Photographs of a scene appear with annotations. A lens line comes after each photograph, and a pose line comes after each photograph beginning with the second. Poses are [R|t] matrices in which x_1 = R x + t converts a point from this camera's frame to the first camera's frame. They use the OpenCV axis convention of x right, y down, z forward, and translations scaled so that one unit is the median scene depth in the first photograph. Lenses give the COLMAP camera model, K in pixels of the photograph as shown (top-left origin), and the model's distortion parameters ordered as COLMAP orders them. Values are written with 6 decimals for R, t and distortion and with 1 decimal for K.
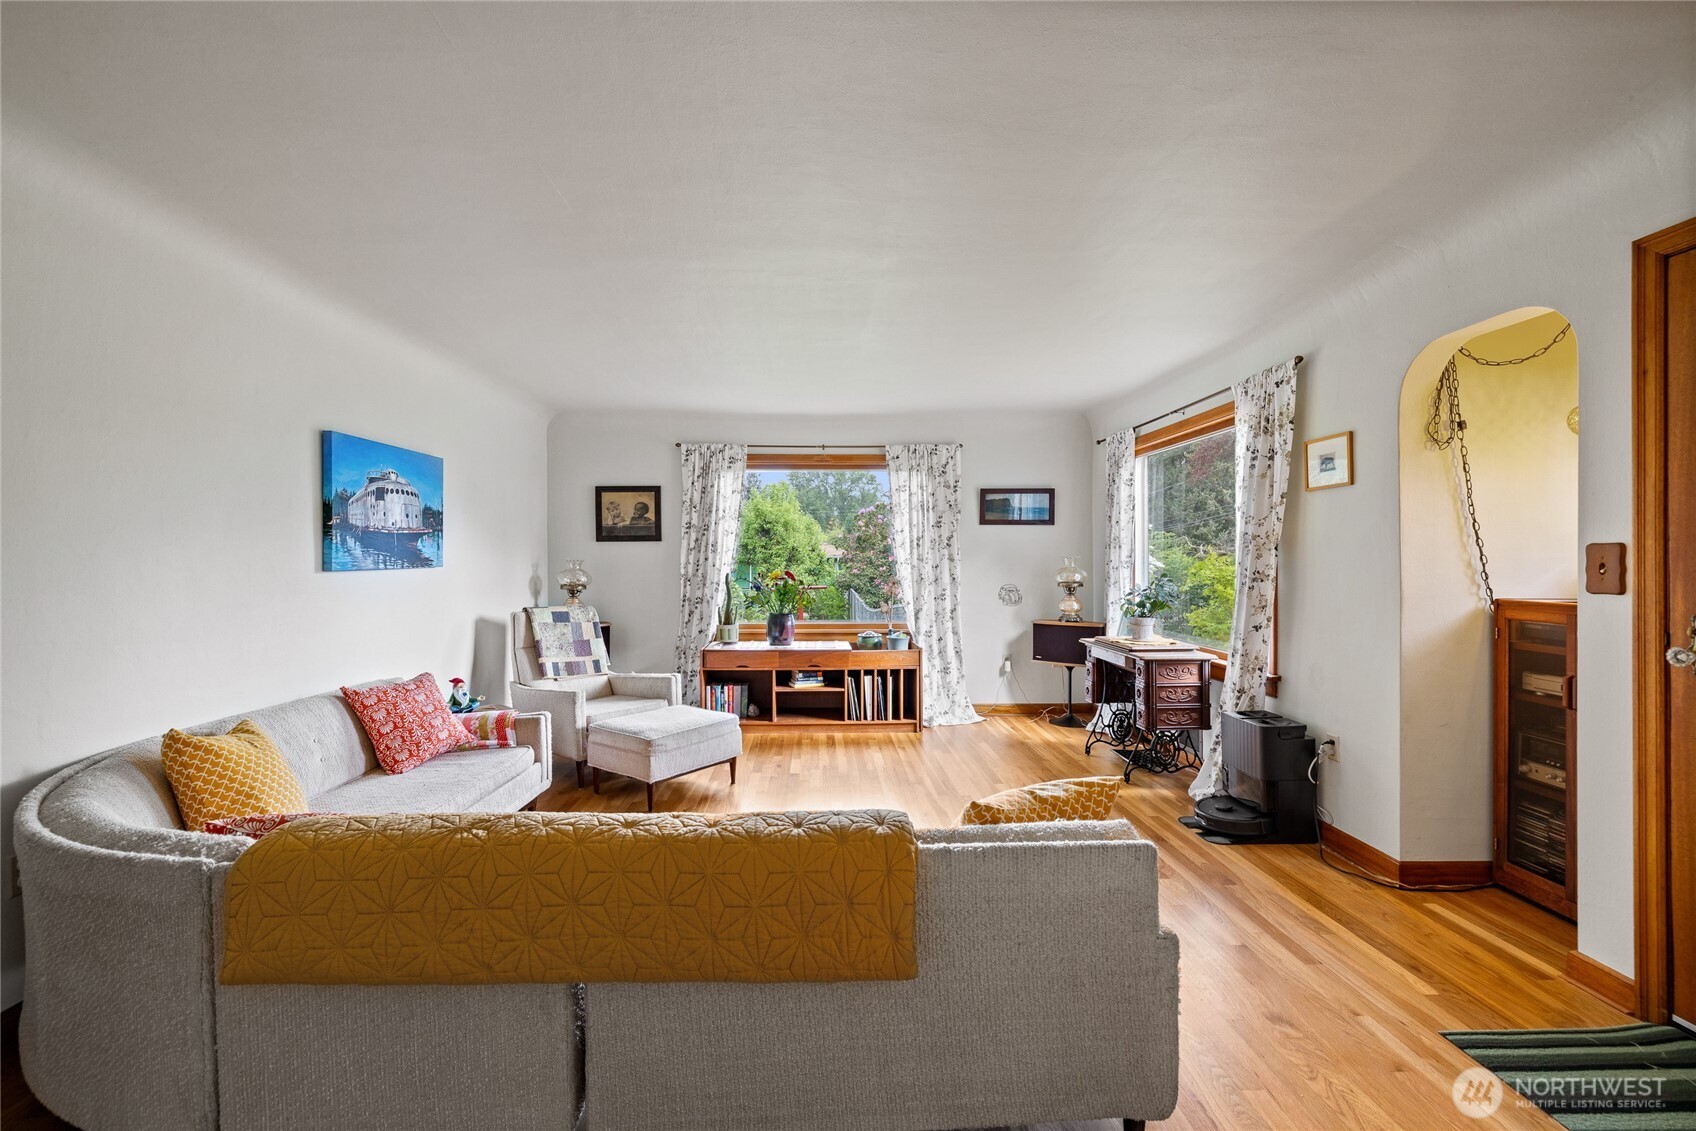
lens RADIAL K [[713.9, 0, 833.1], [0, 713.9, 566.0], [0, 0, 1]] dist [0.004604, 0.000378]
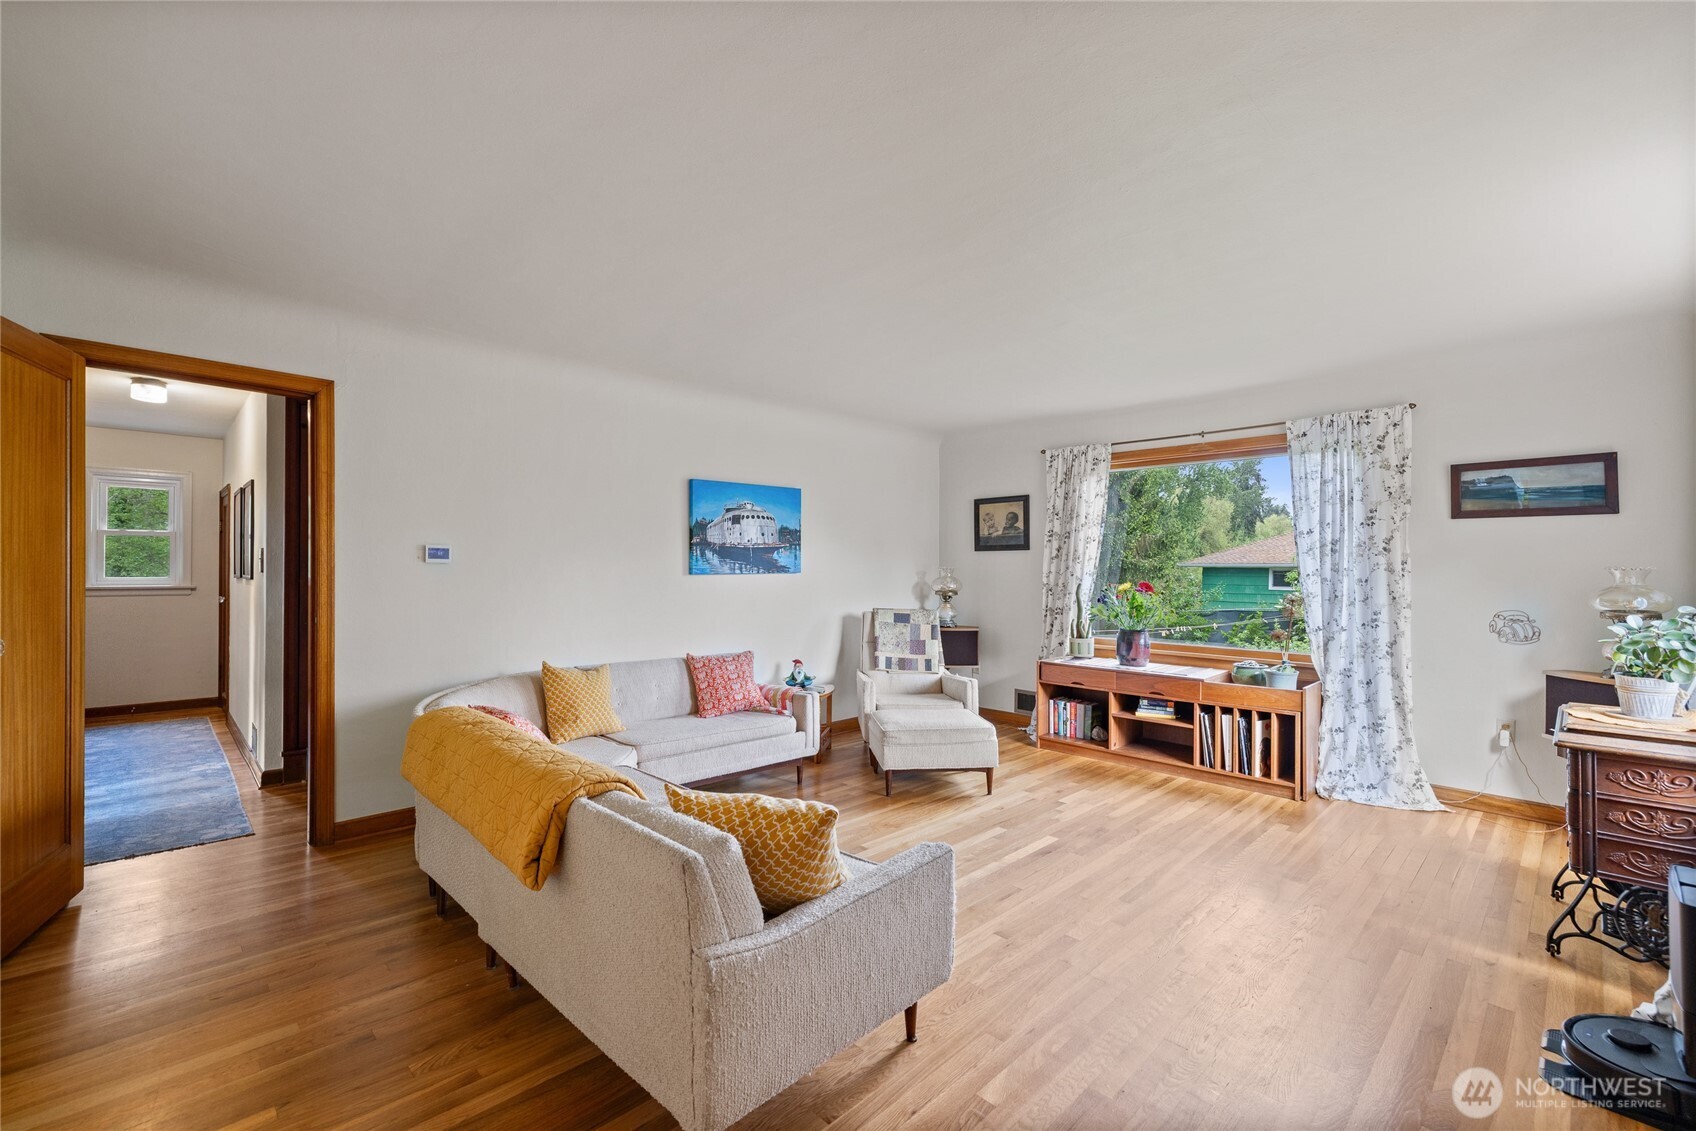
lens RADIAL K [[713.9, 0, 812.9], [0, 713.9, 573.1], [0, 0, 1]] dist [0.004604, 0.000378]
pose [[0.674196, 0.010786, -0.738474, 0.331803], [-0.012418, 0.999918, 0.003268, -0.002072], [0.738448, 0.006968, 0.674274, 0.117150]]
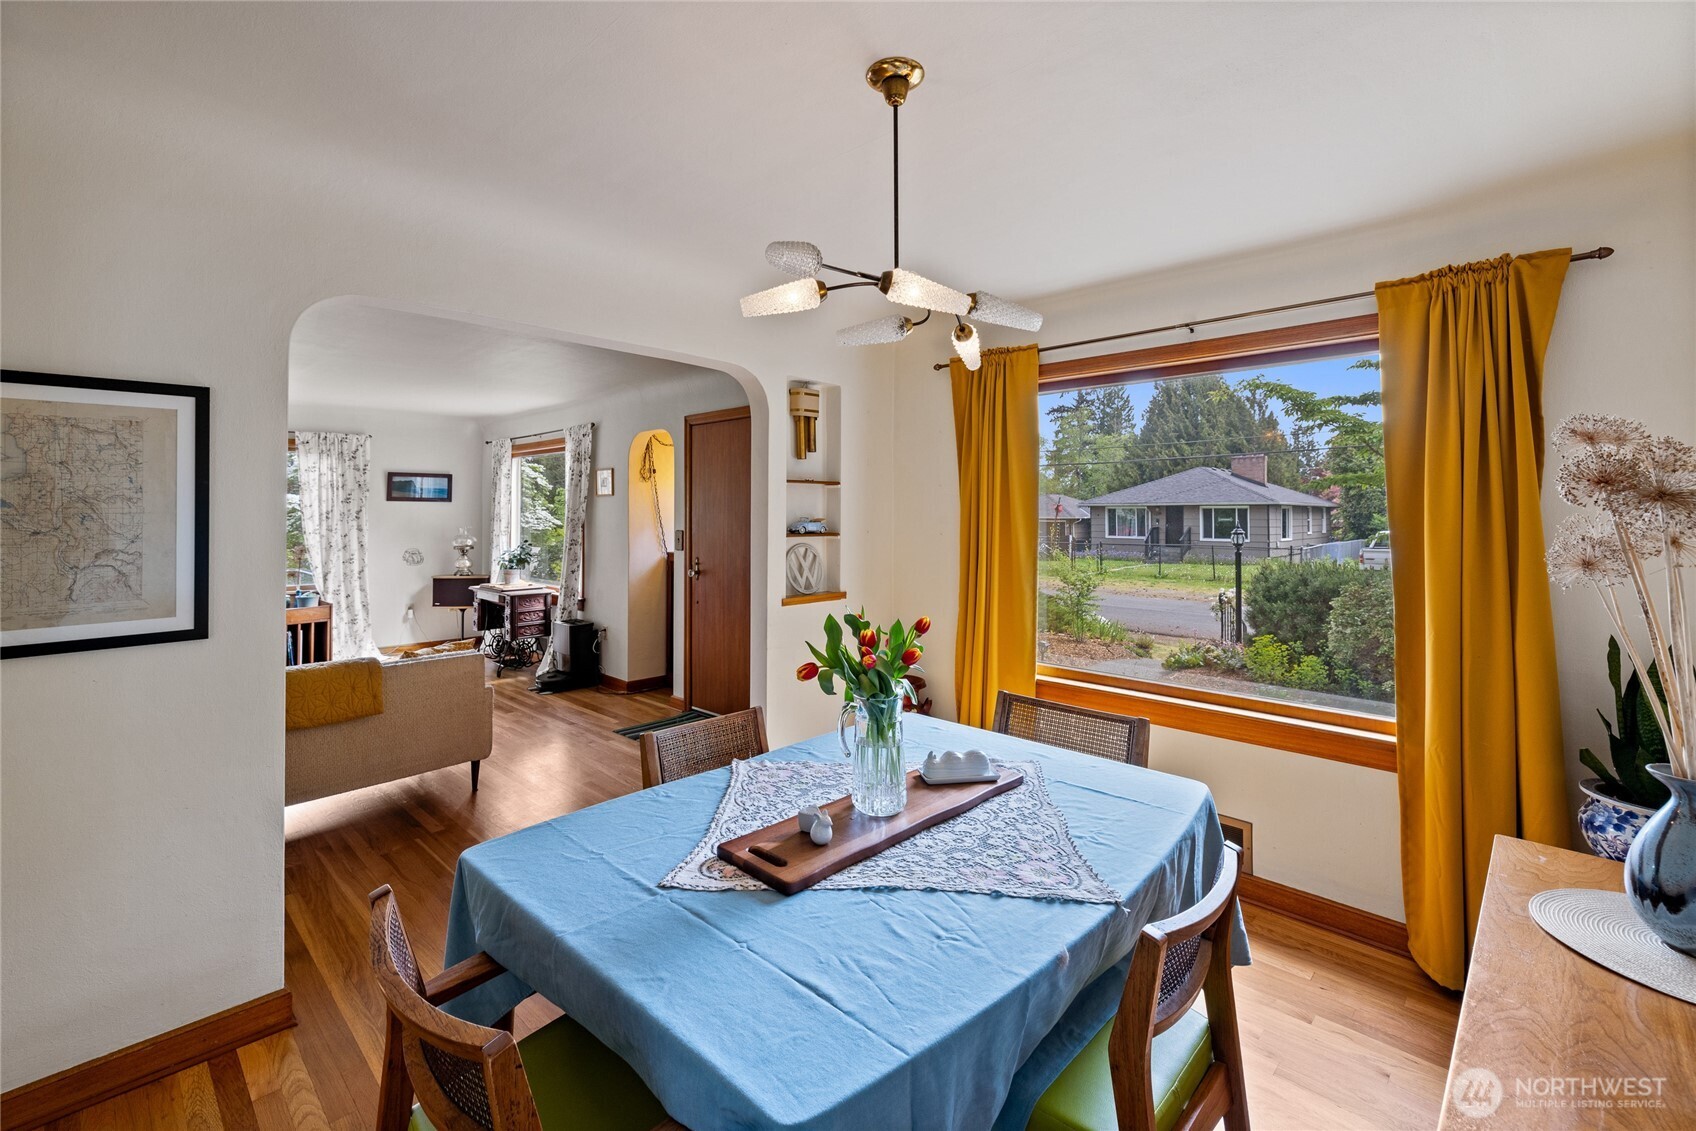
lens RADIAL K [[759.8, 0, 847.8], [0, 759.8, 497.7], [0, 0, 1]] dist [-0.003205, -0.000241]
pose [[0.714924, 0.015991, 0.699019, -0.157499], [0.001589, 0.999699, -0.024494, -0.033246], [-0.699200, 0.018622, 0.714683, -0.551851]]
